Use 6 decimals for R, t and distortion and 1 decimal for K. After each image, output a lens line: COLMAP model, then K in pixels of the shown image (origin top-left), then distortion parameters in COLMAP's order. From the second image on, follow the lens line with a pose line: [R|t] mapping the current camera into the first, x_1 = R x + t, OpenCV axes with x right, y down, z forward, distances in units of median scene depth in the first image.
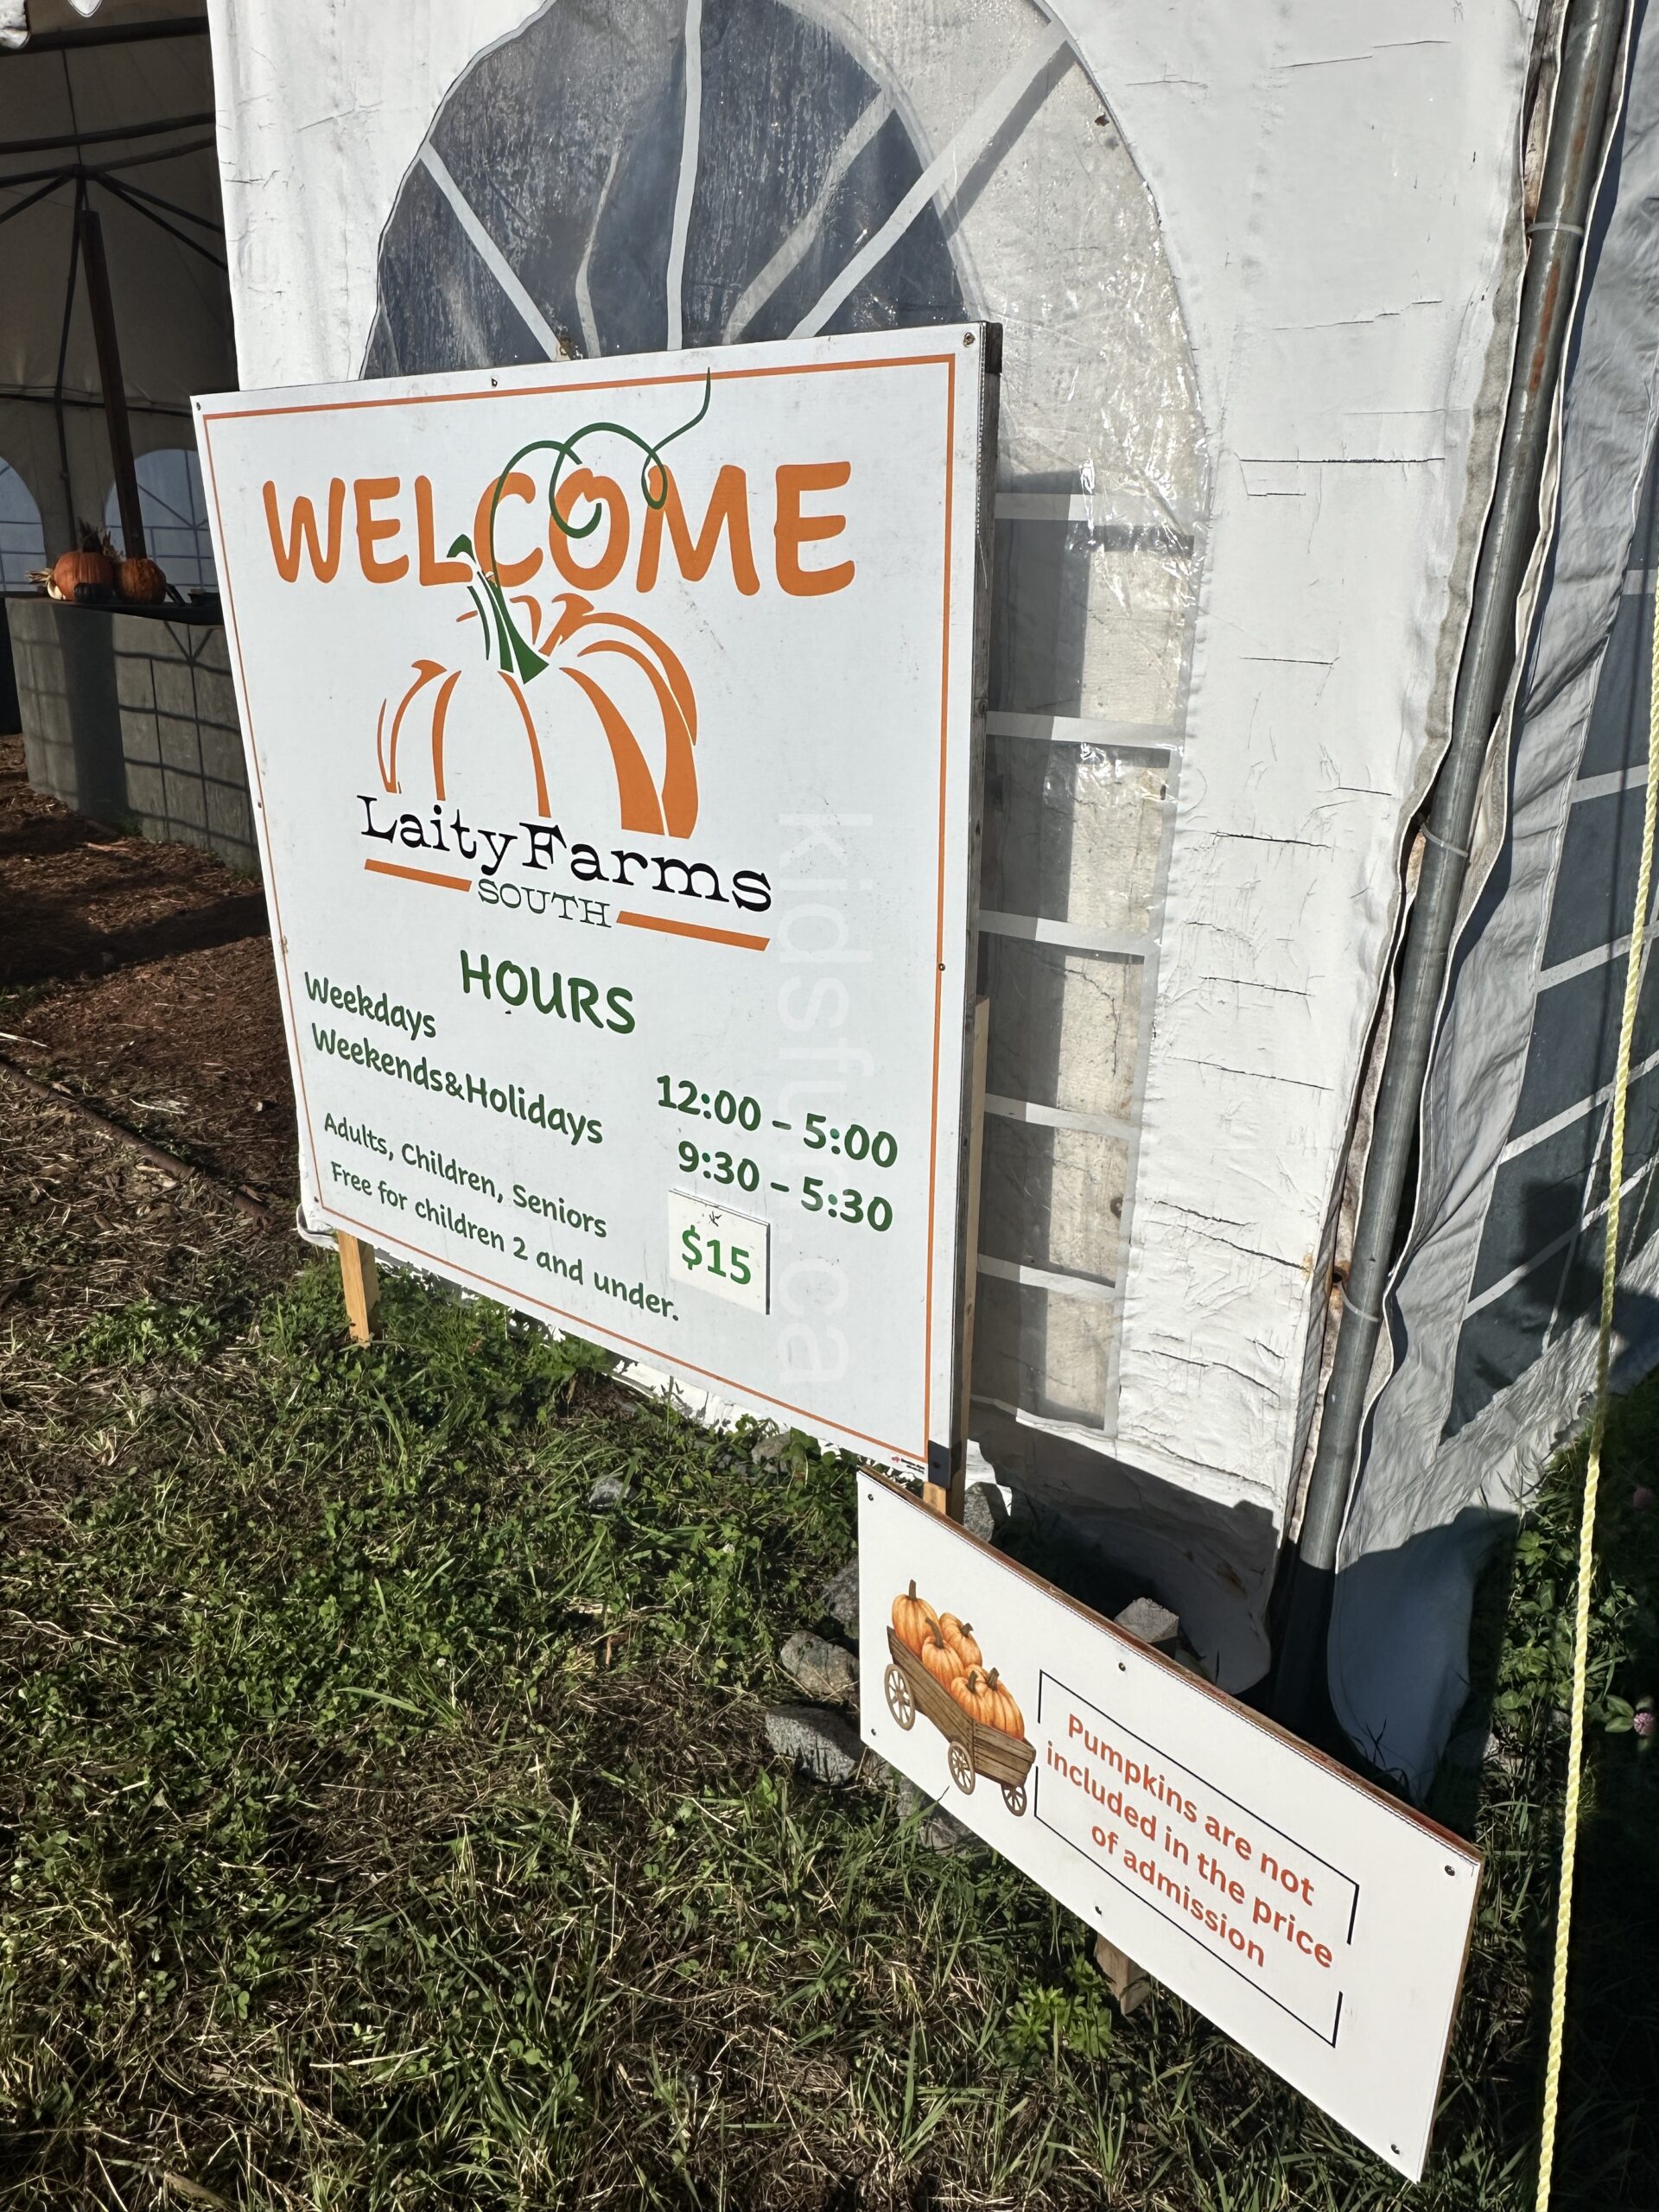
lens RADIAL K [[1466.3, 0, 835.4], [0, 1466.3, 1097.5], [0, 0, 1]] dist [0.007894, -0.000509]
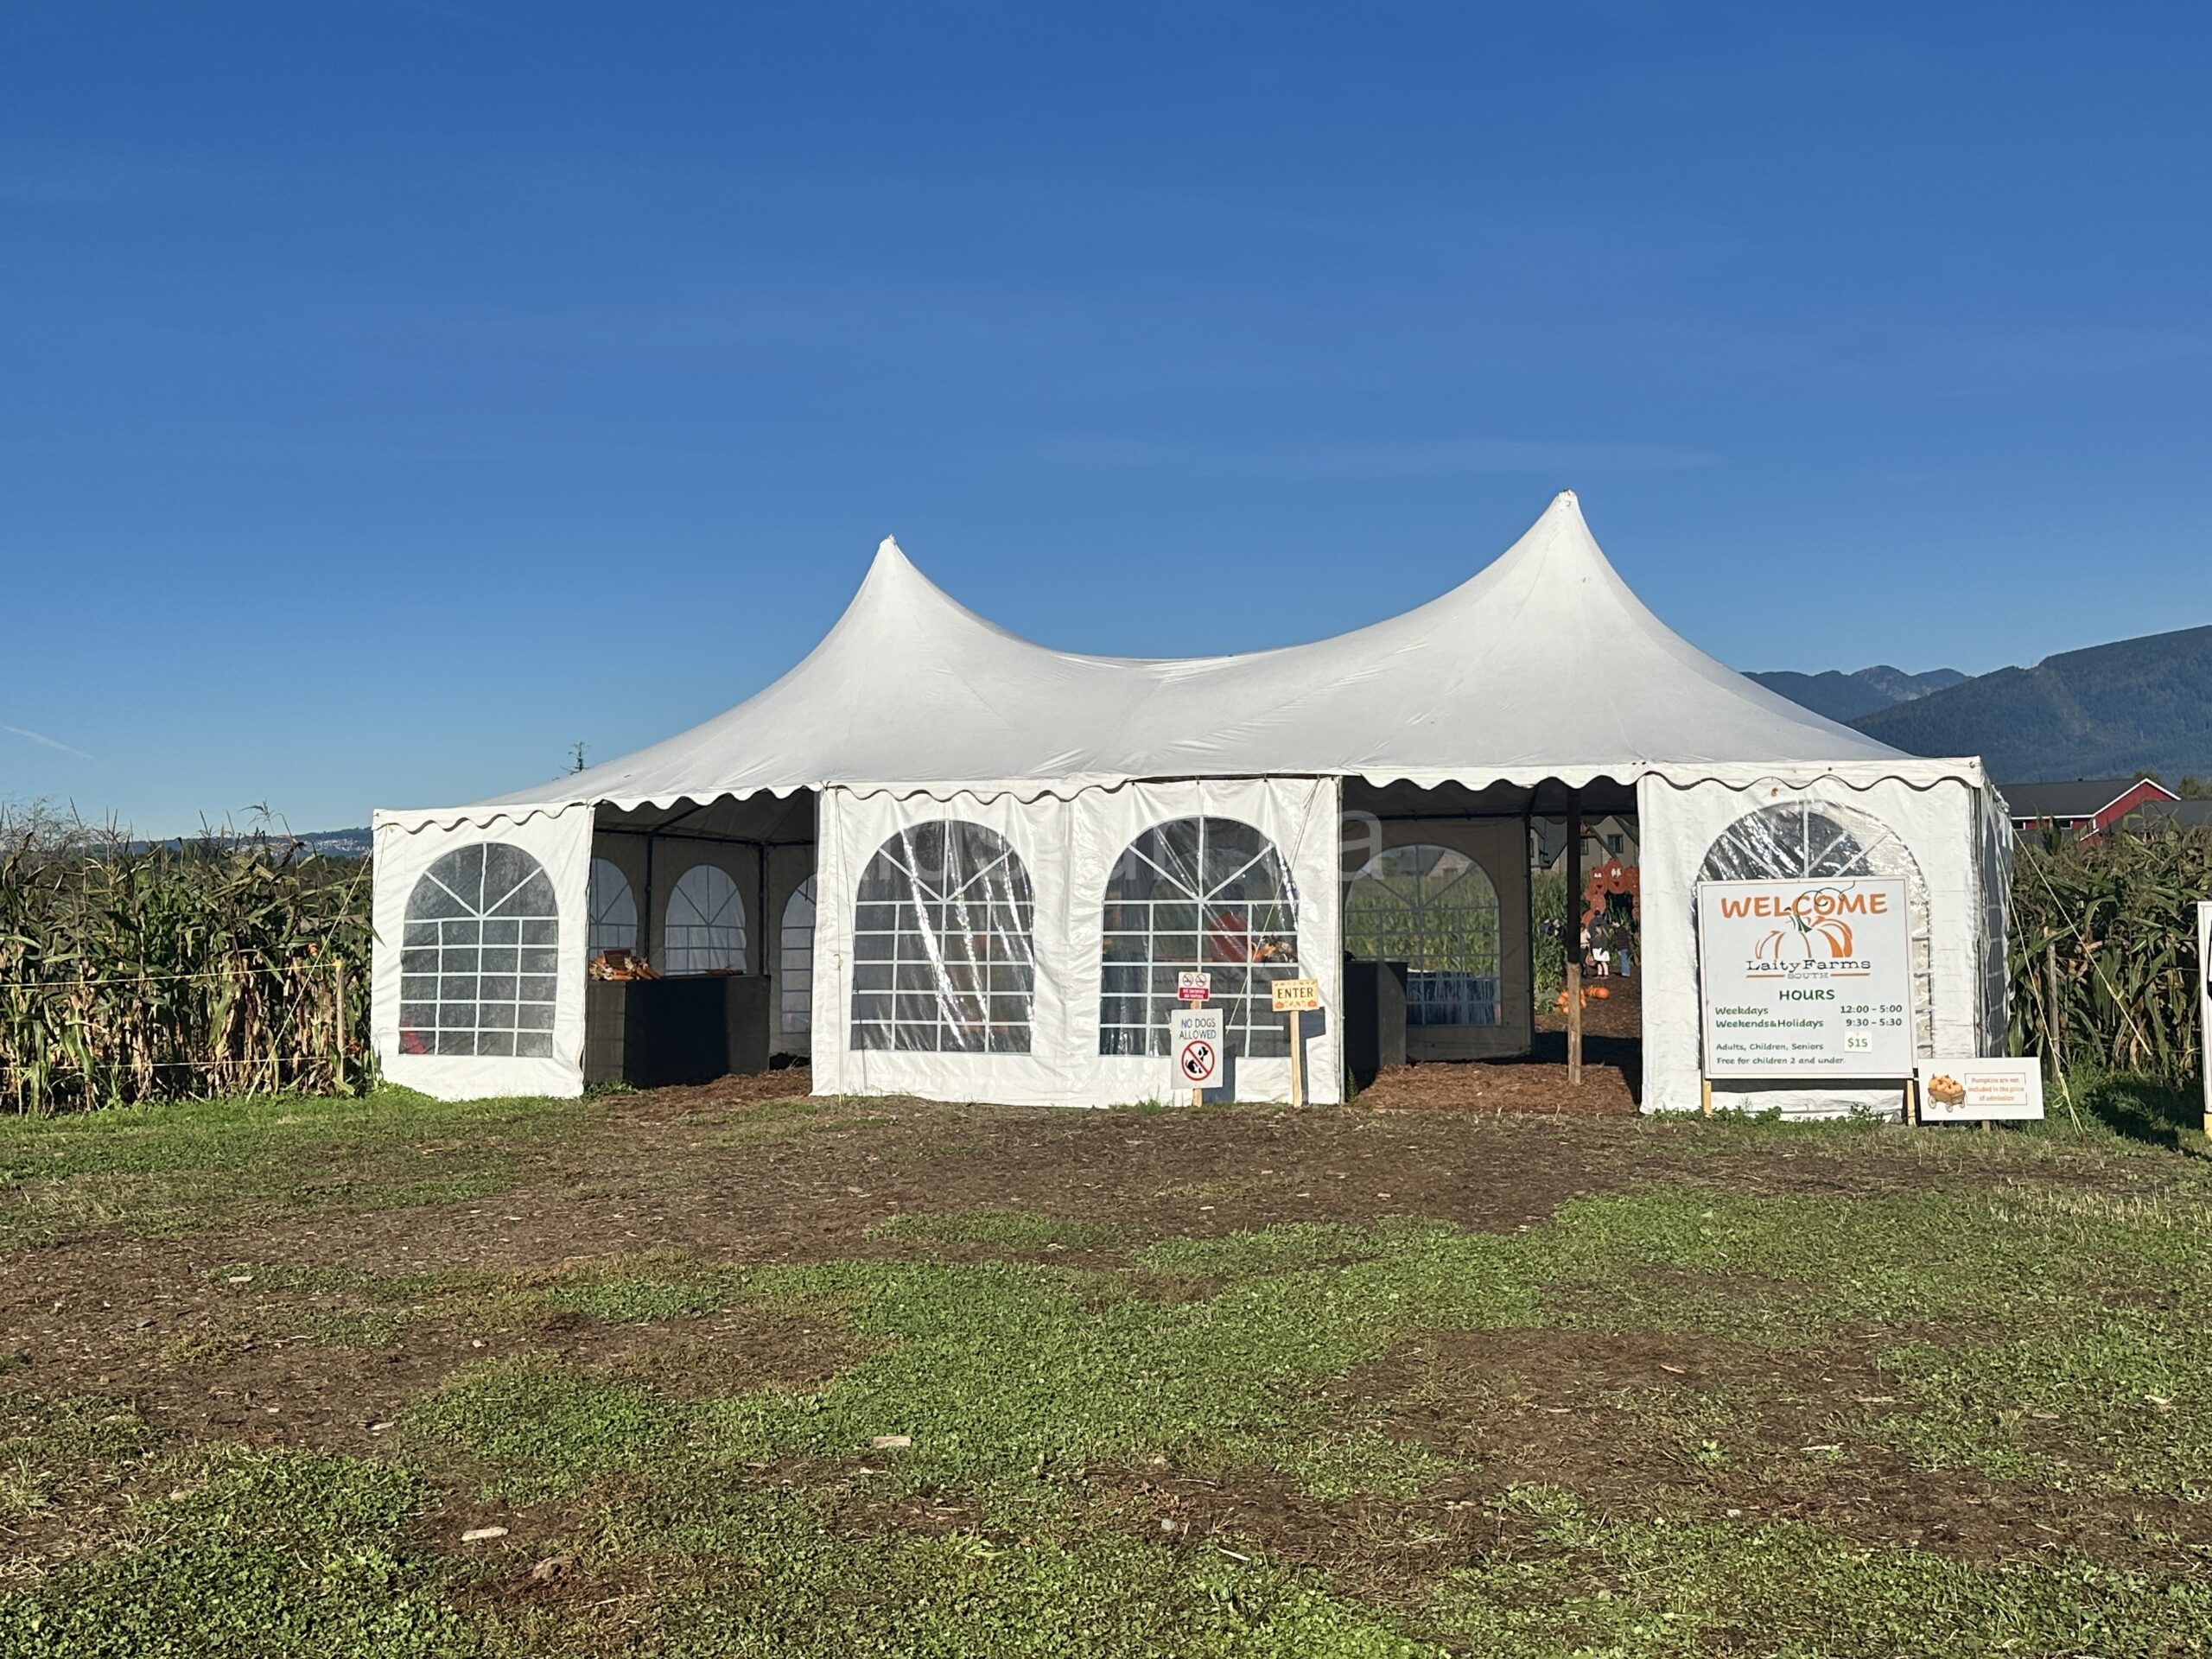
lens RADIAL K [[2393.8, 0, 1109.5], [0, 2393.8, 831.2], [0, 0, 1]] dist [0.089591, 0.000000]
pose [[0.929485, -0.012973, 0.368633, -5.691724], [0.157796, 0.917302, -0.365592, 2.138024], [-0.333405, 0.397981, 0.854665, -5.667312]]
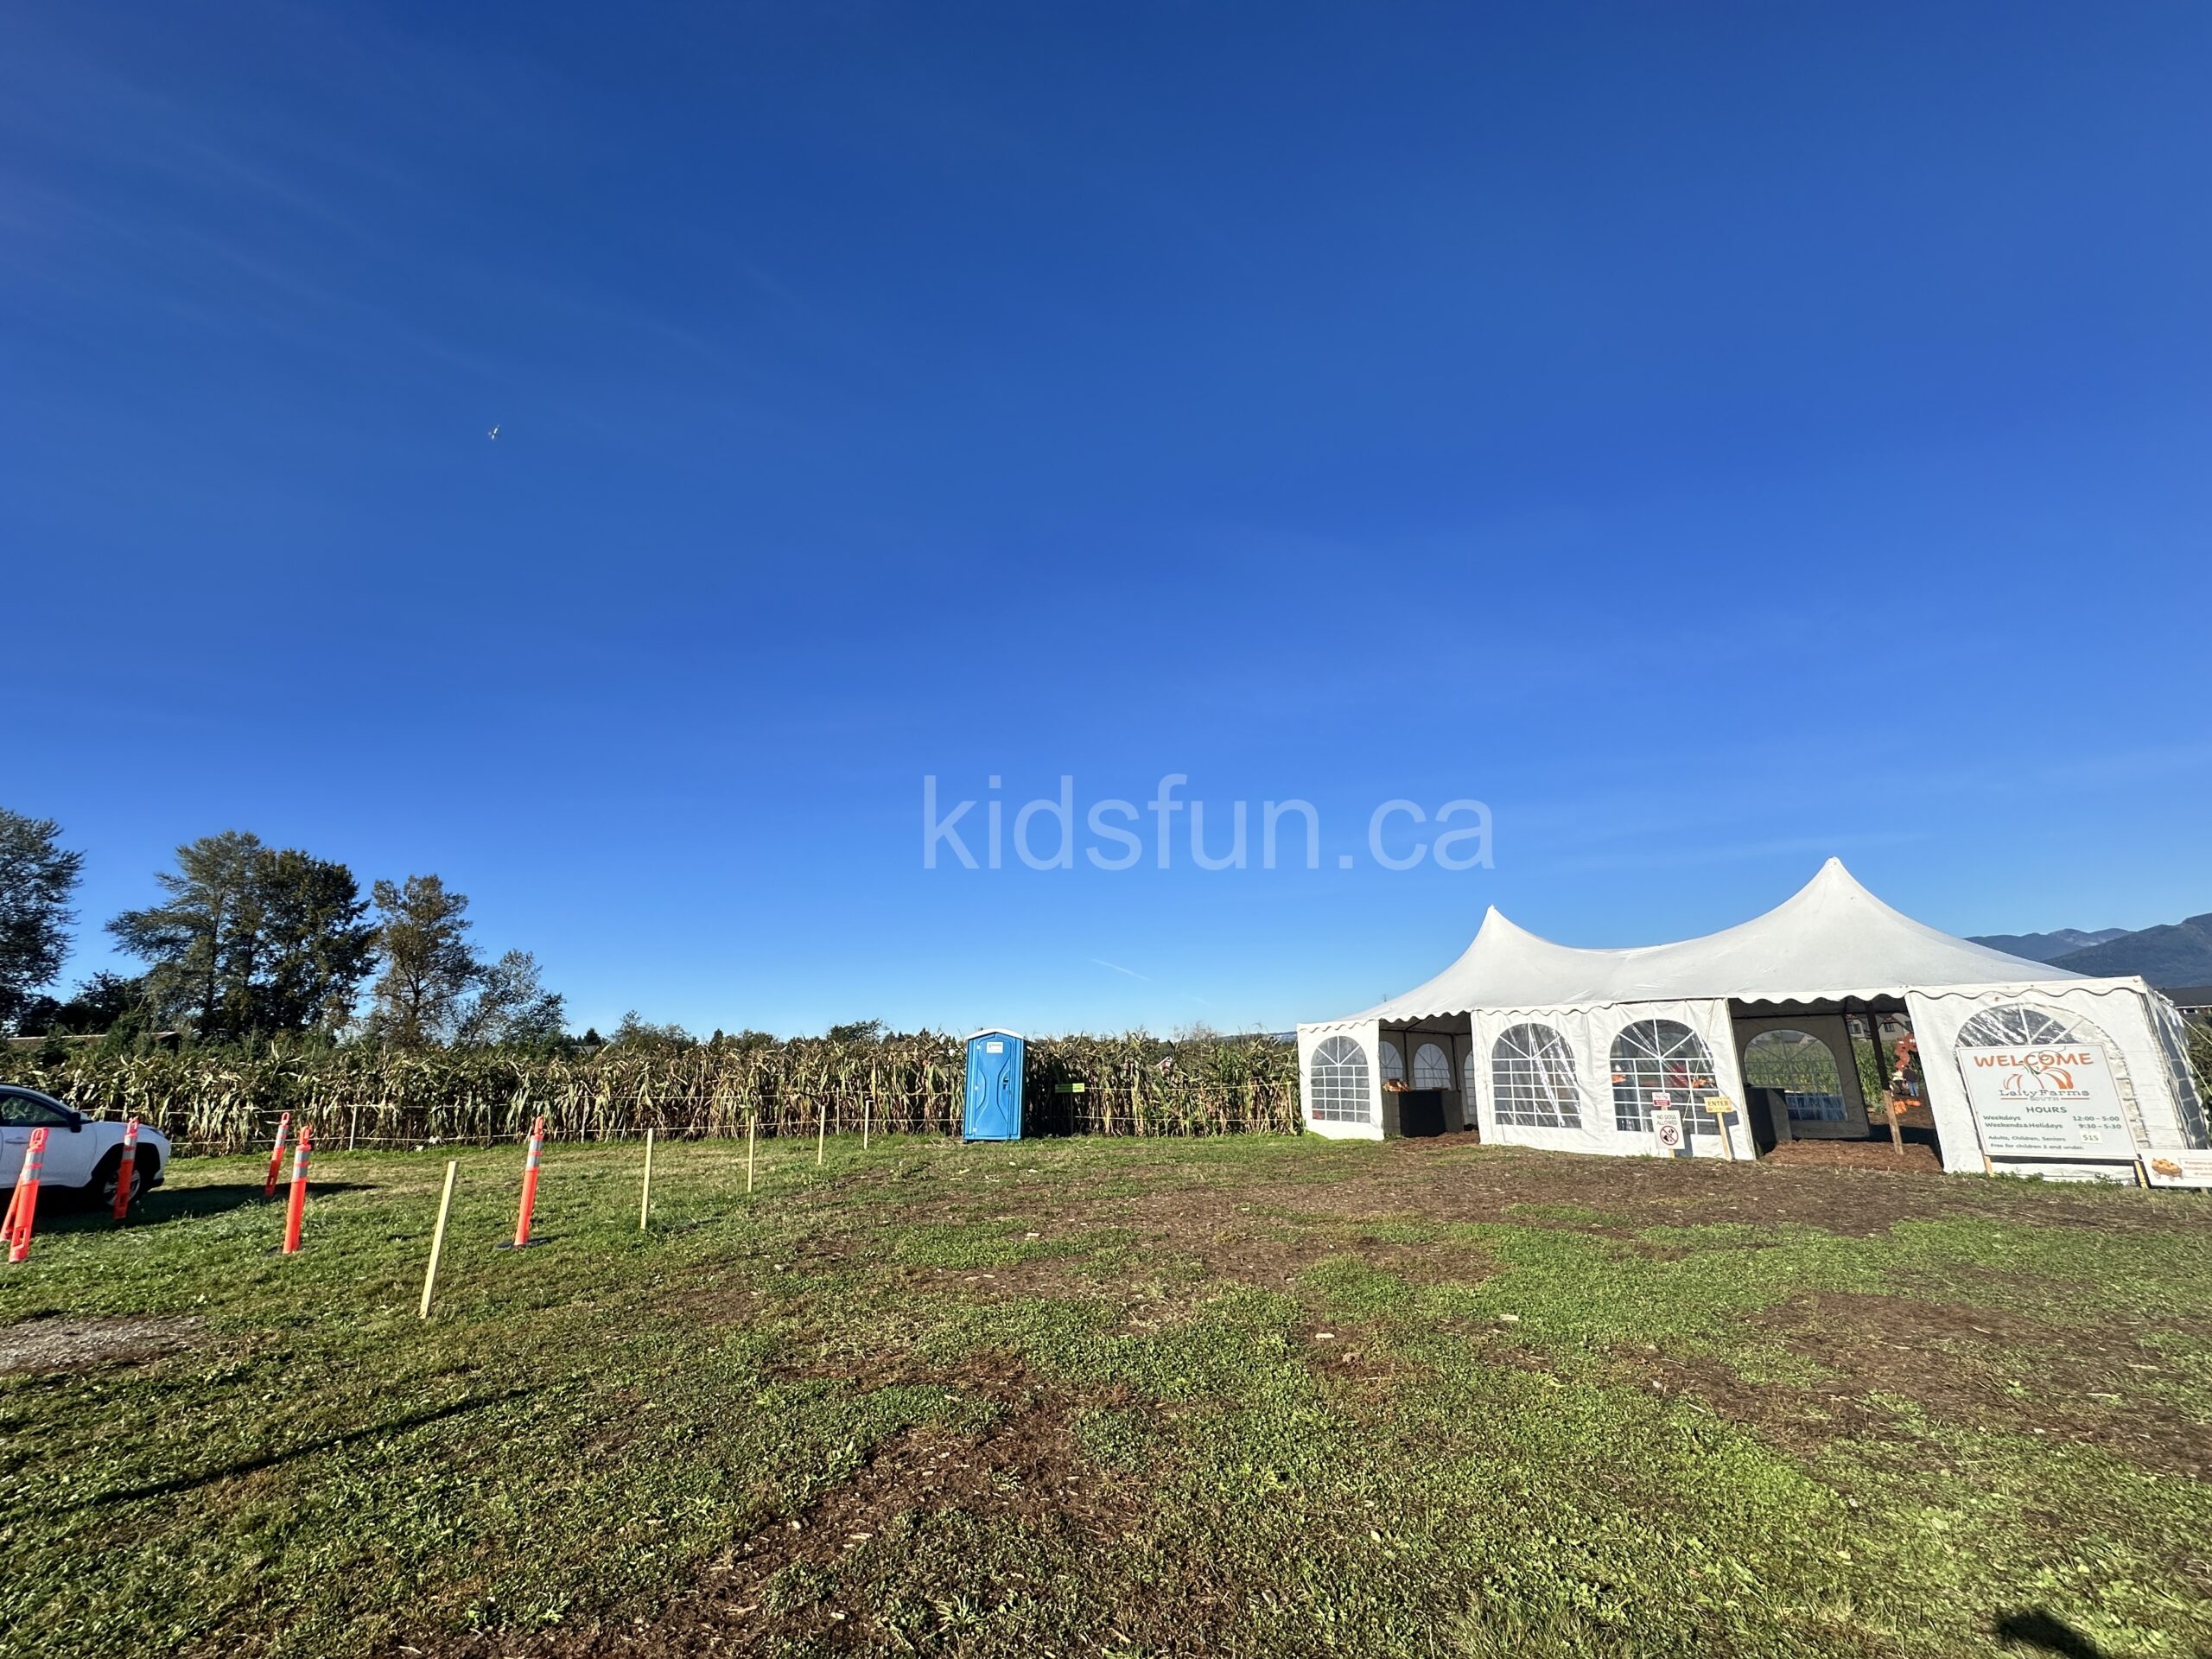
lens RADIAL K [[889.3, 0, 1101.1], [0, 889.3, 830.8], [0, 0, 1]] dist [-0.006945, 0.001739]
pose [[0.989172, -0.061045, -0.133461, -5.491417], [-0.029944, 0.806306, -0.590740, 2.066985], [0.143672, 0.588340, 0.795748, -5.529821]]
